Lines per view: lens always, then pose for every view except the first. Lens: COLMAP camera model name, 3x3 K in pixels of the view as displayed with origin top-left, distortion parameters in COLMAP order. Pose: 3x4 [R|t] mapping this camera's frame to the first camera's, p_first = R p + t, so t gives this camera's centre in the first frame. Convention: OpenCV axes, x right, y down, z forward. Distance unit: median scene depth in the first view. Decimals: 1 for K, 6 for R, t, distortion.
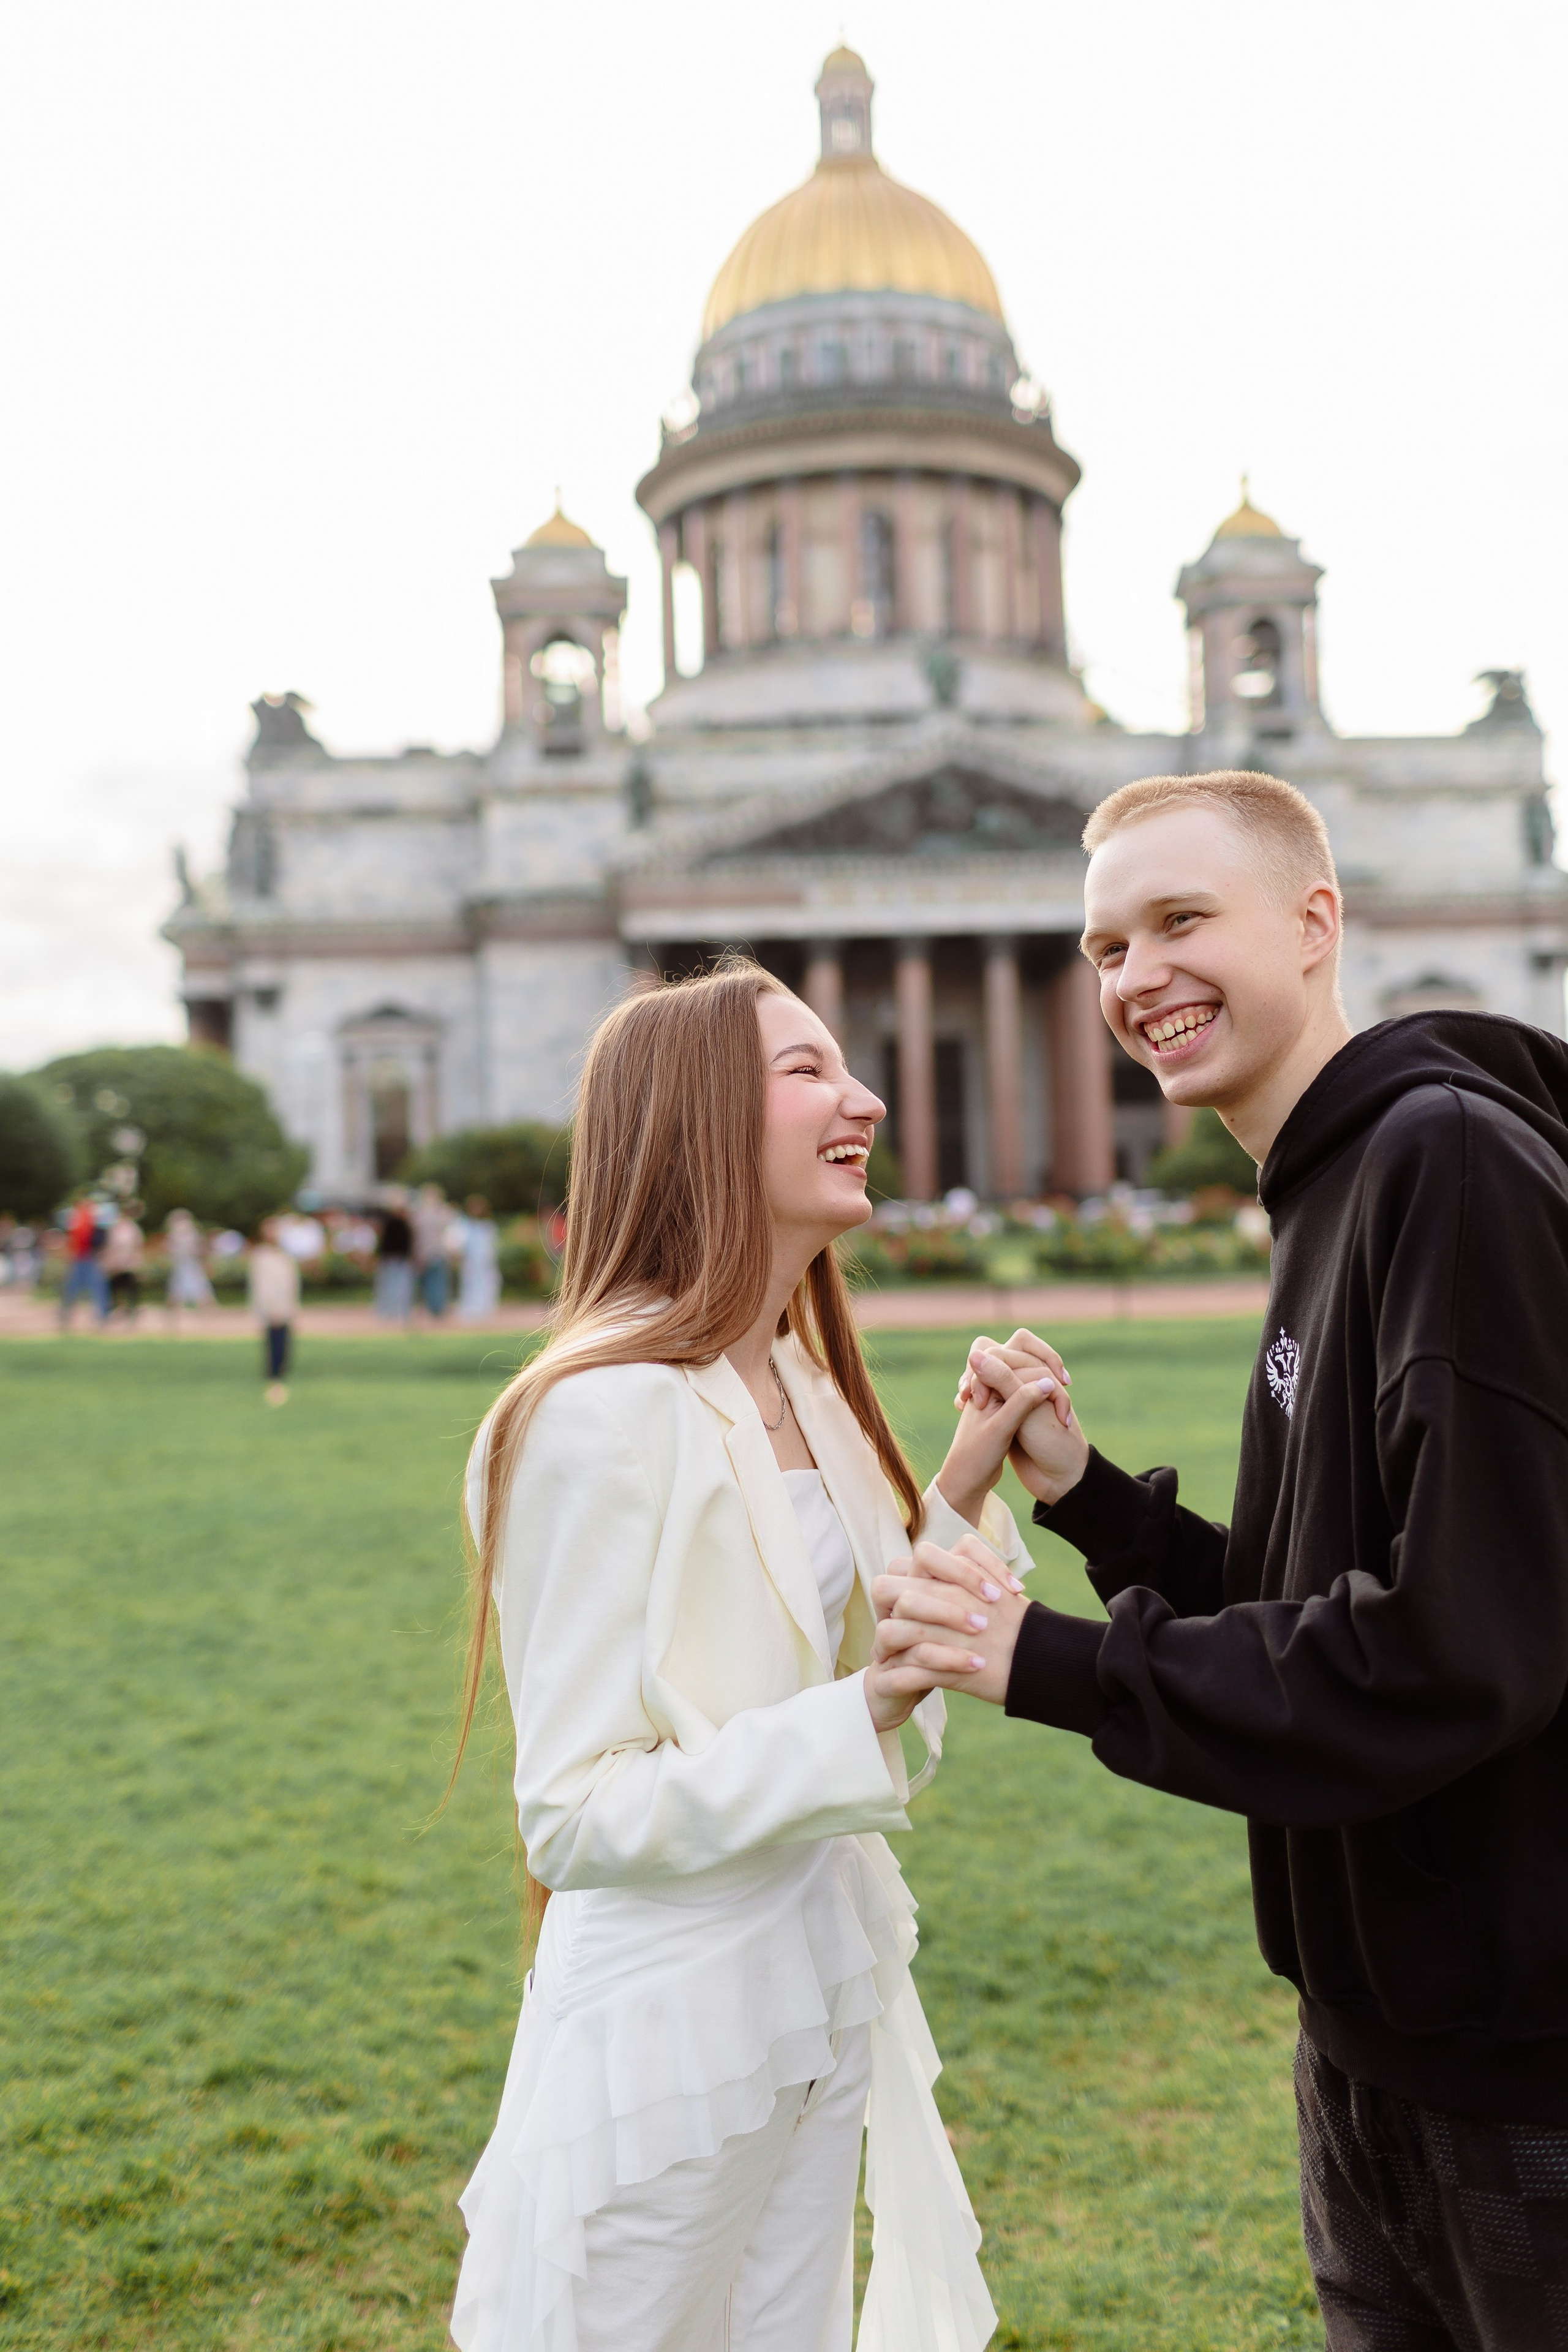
lens RADIAL K [[2239.8, 0, 784.0], [0, 2239.8, 1176.0], [0, 0, 1]] dist [-0.039382, 0.018022]
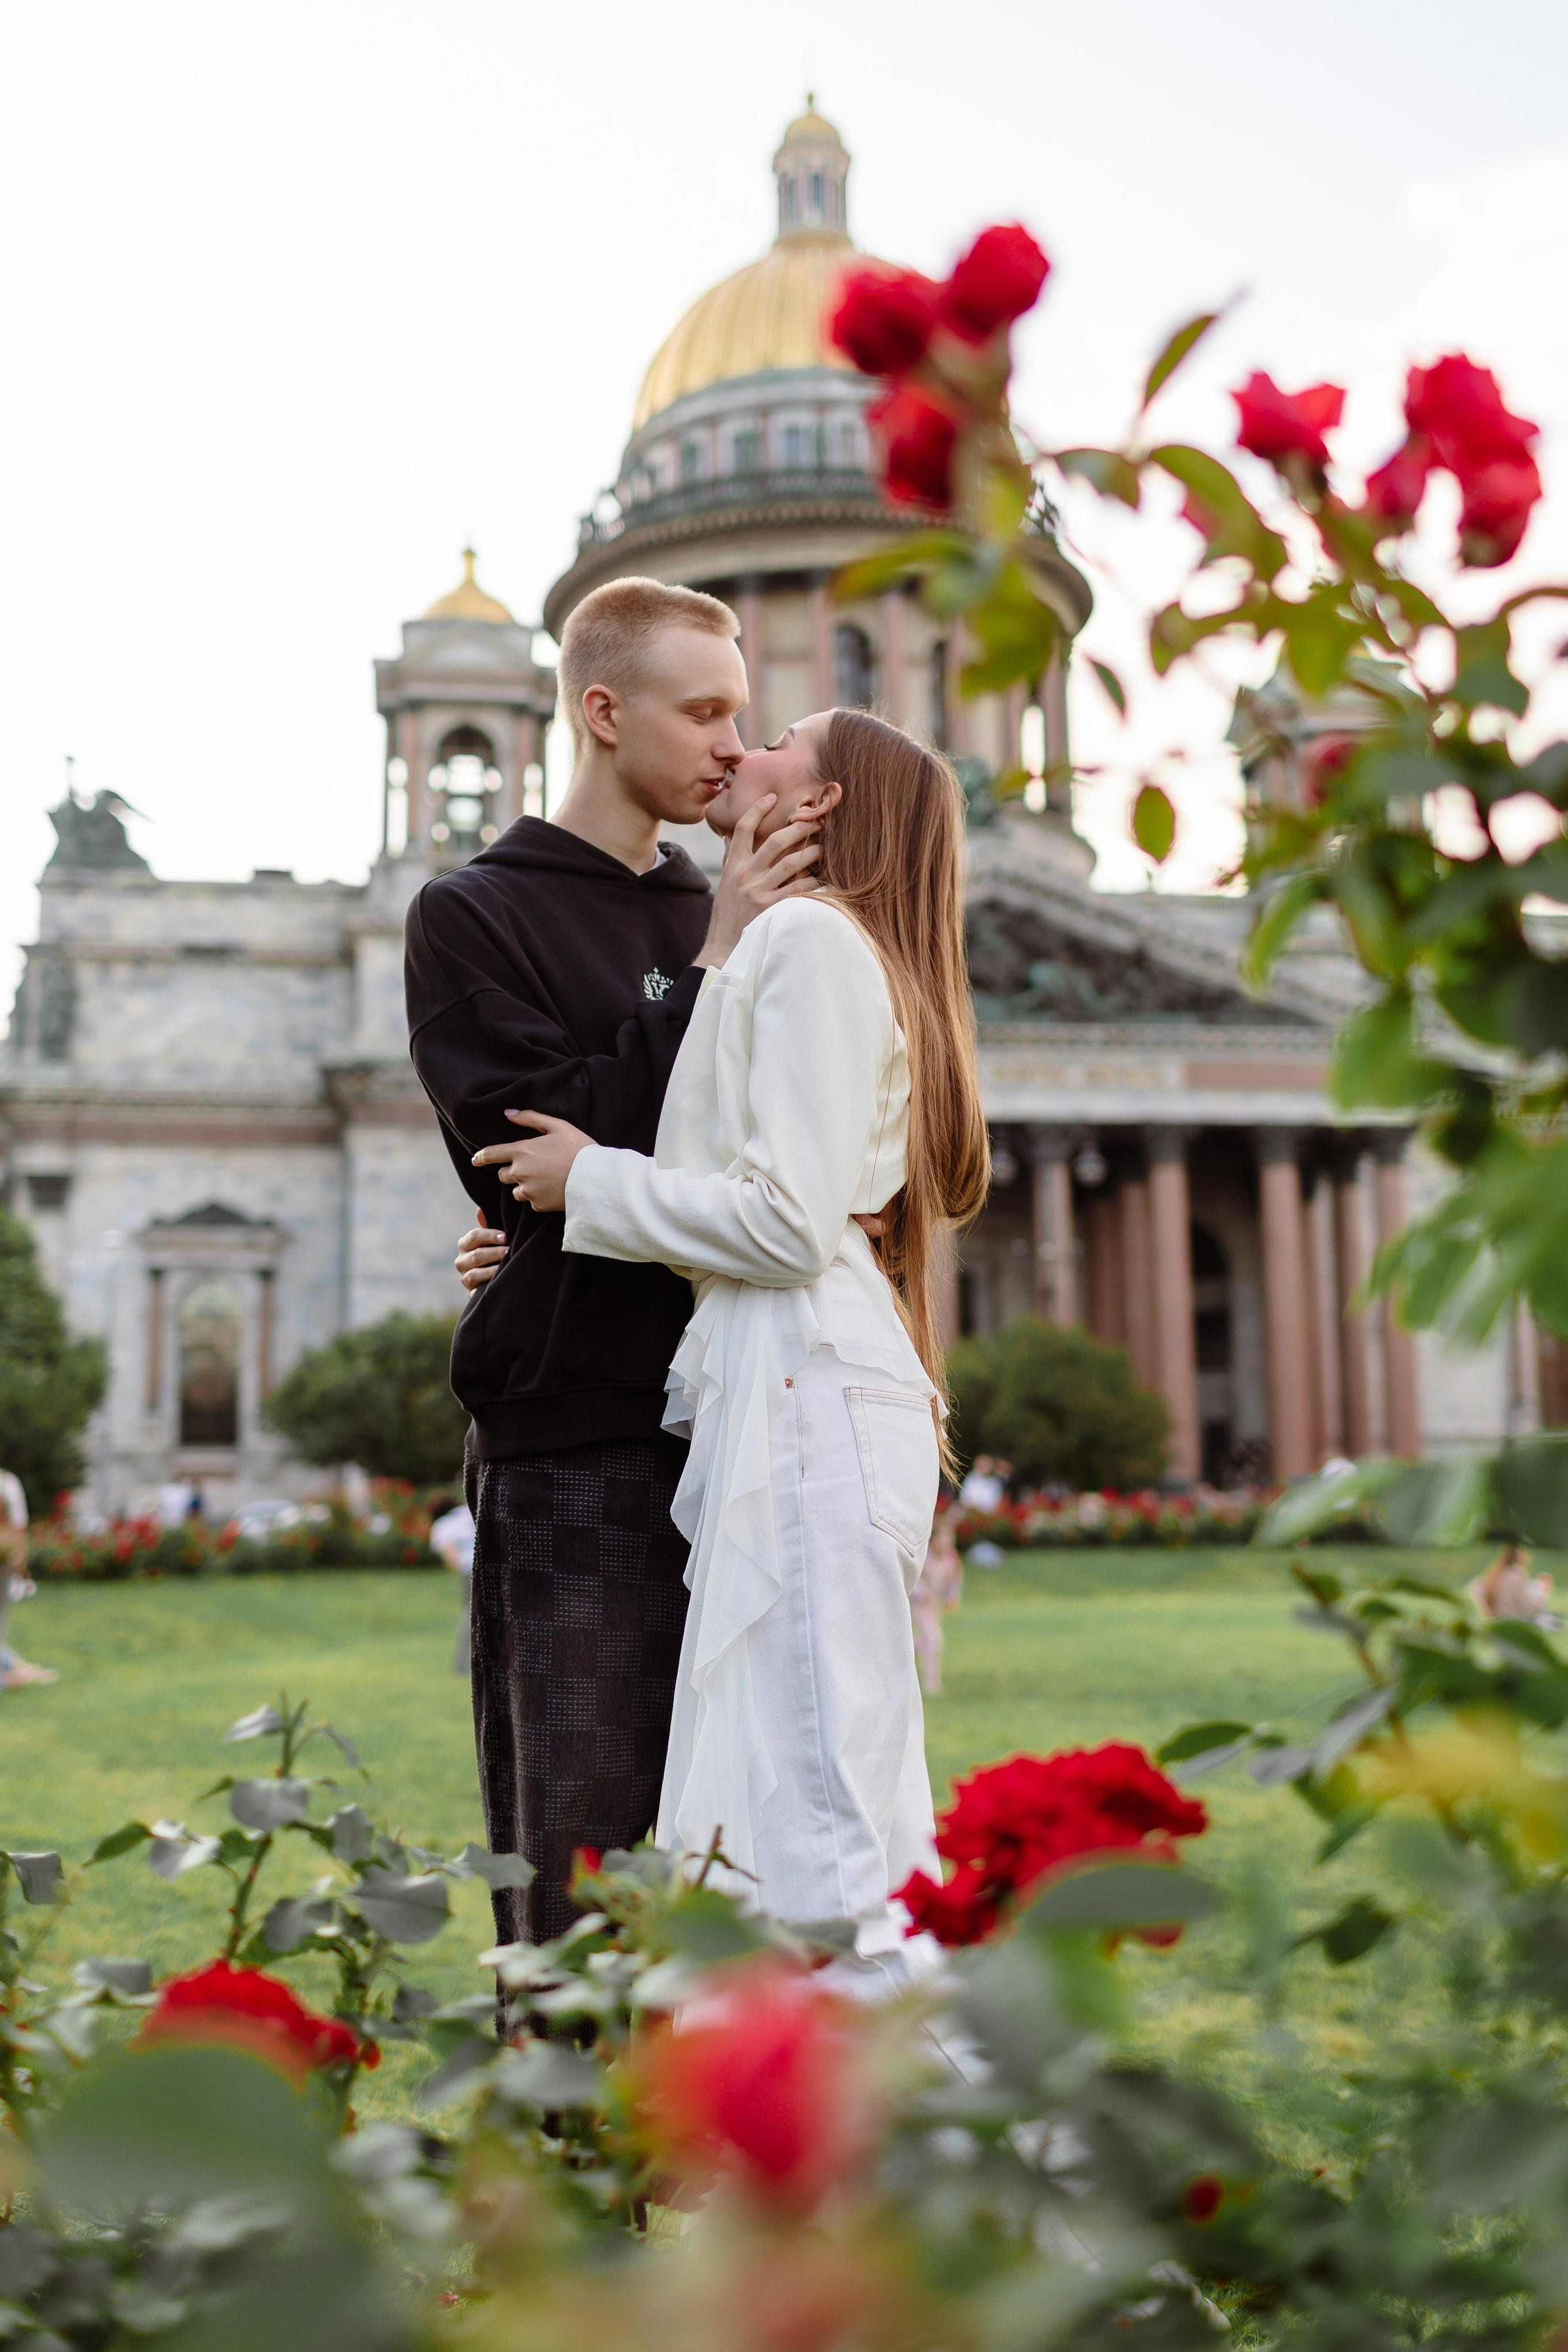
lens RADIAL K [[2307.2, 0, 770.3], [0, 2307.2, 1174.9], [0, 0, 1]] dist [-0.034722, 0.004130]
pose [[0.996691, 0.033504, 0.074058, -0.681317], [-0.023892, 0.991607, -0.127059, 0.098958], [-0.077694, 0.124869, 0.989127, 3.094060]]
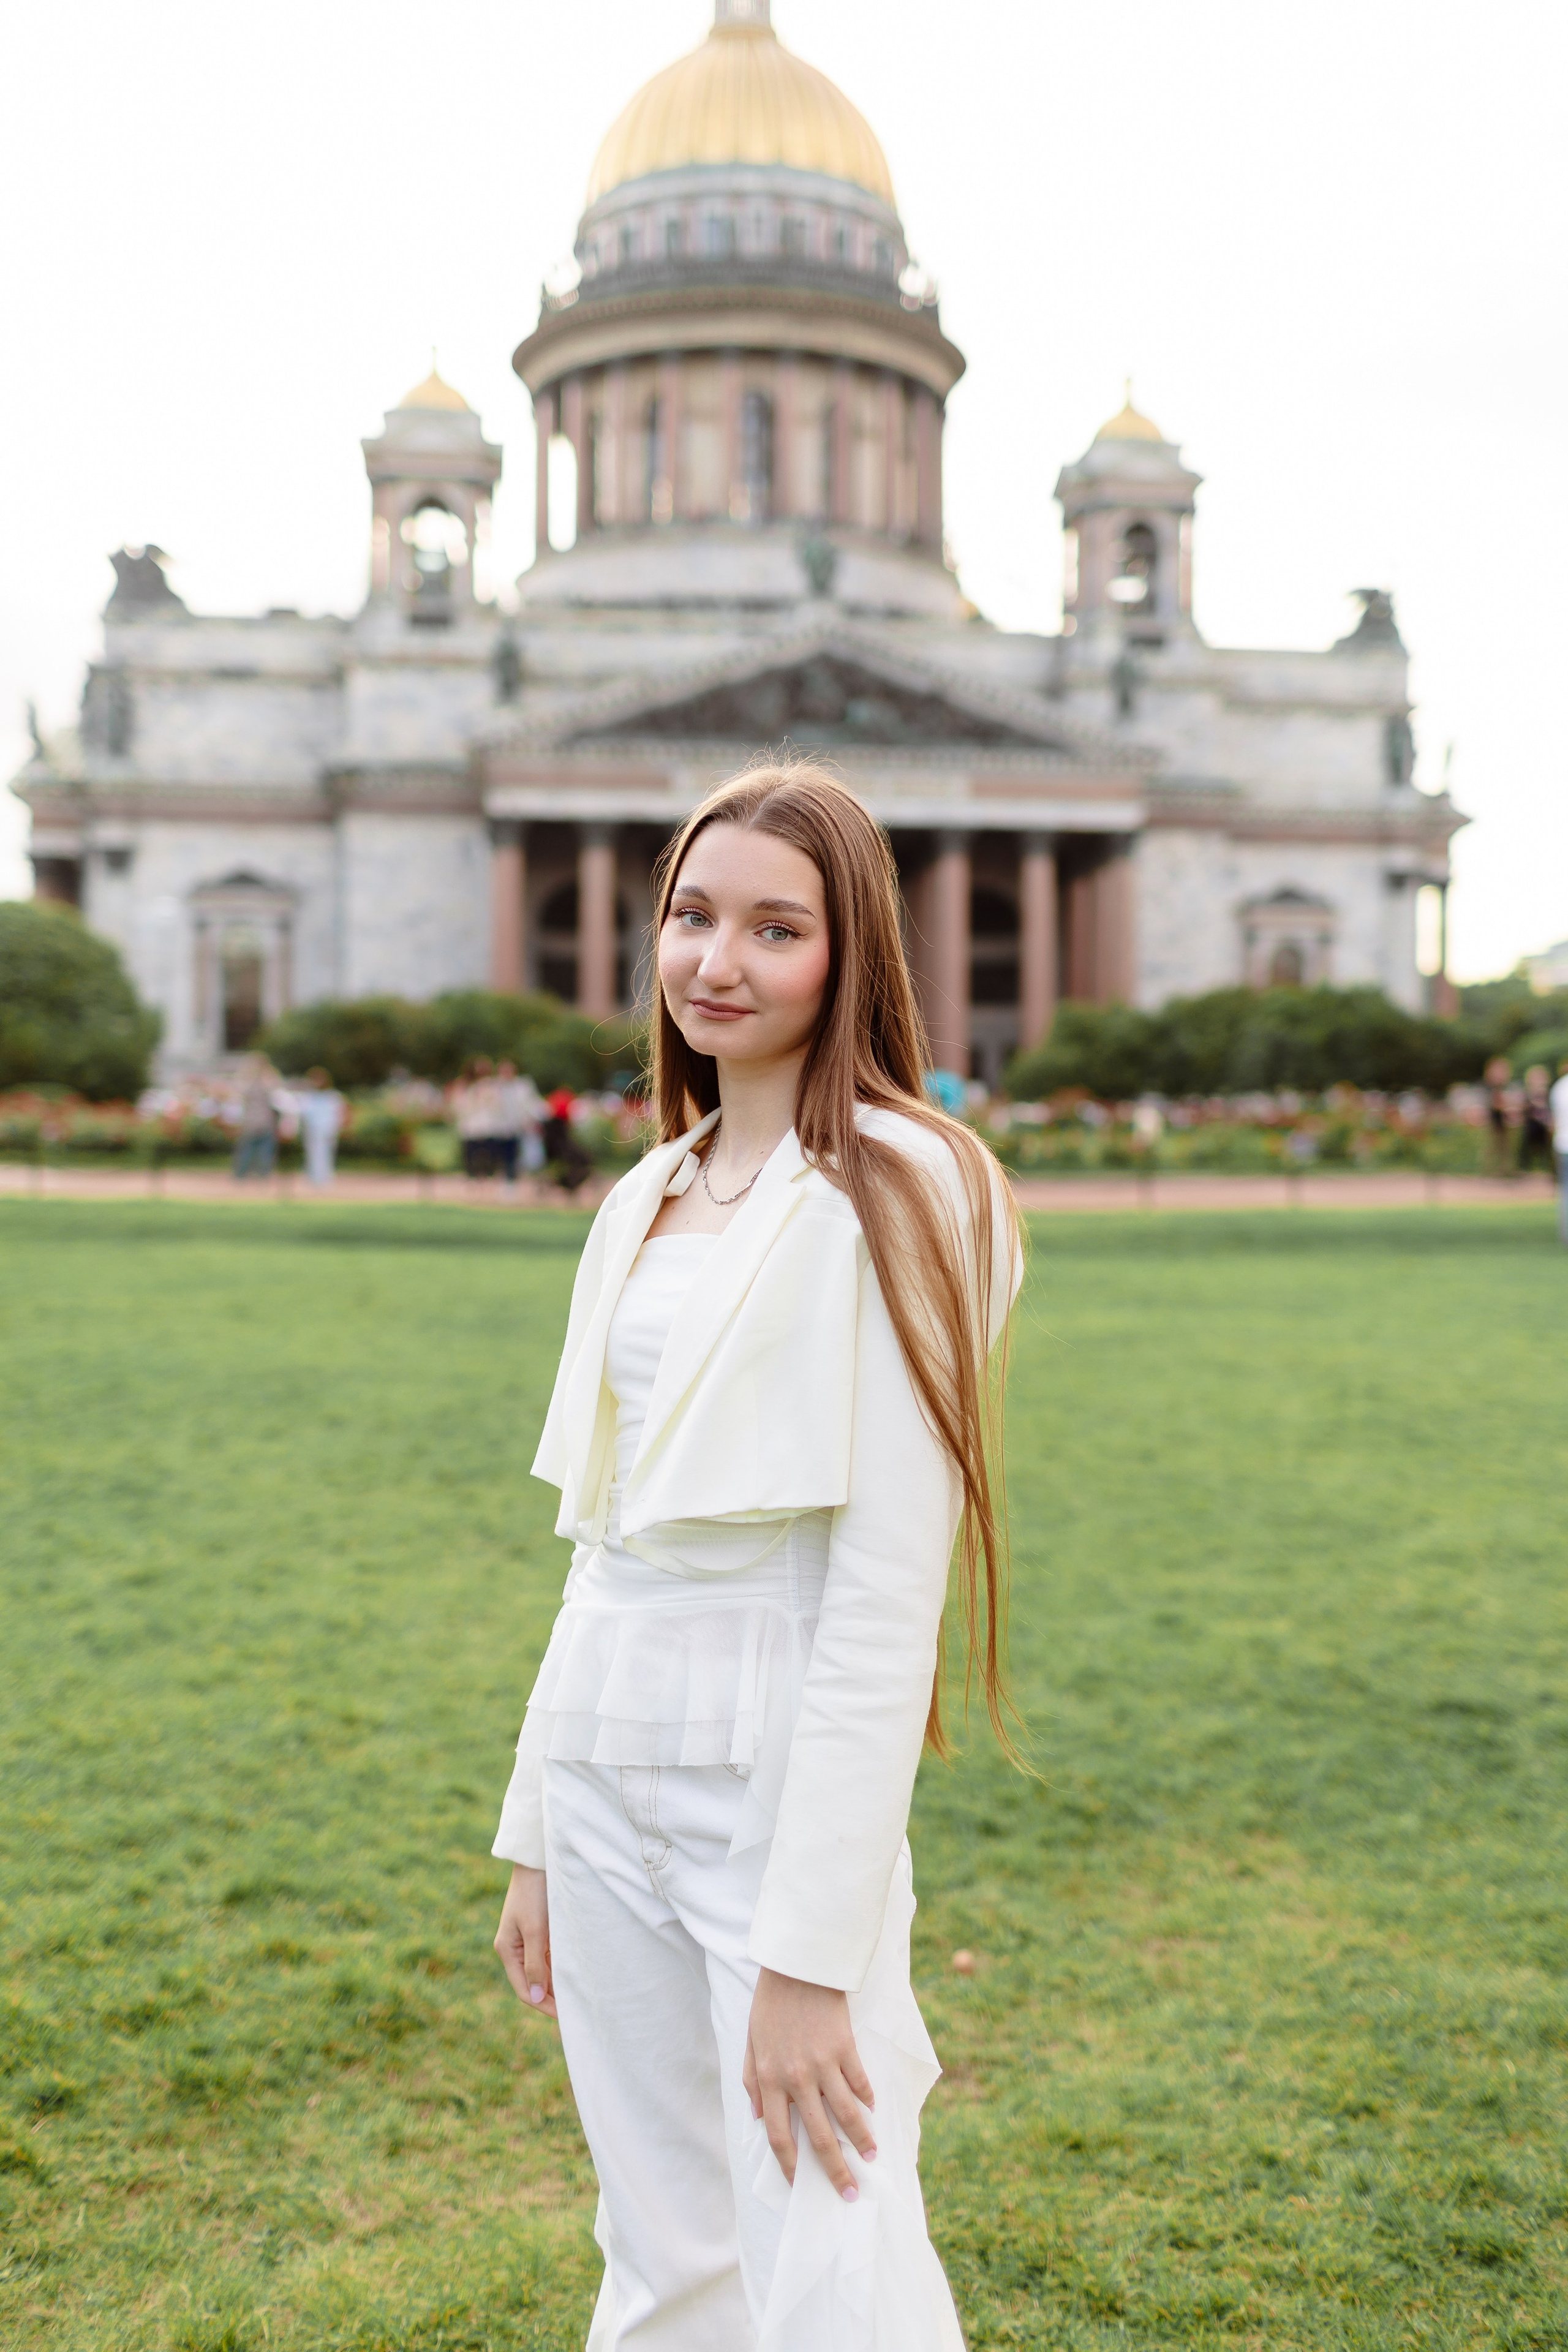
lens RADIAL K [[2239.8, 0, 784.0], [0, 2239.8, 1176.0], [0, 0, 1]] dist [-0.039382, 0.018022]
pose [[0.996901, 0.036968, 0.069436, -0.042902], [-0.040312, 0.998062, 0.047398, 0.011991], [-0.067549, -0.050051, 0.996460, 0.000522]]
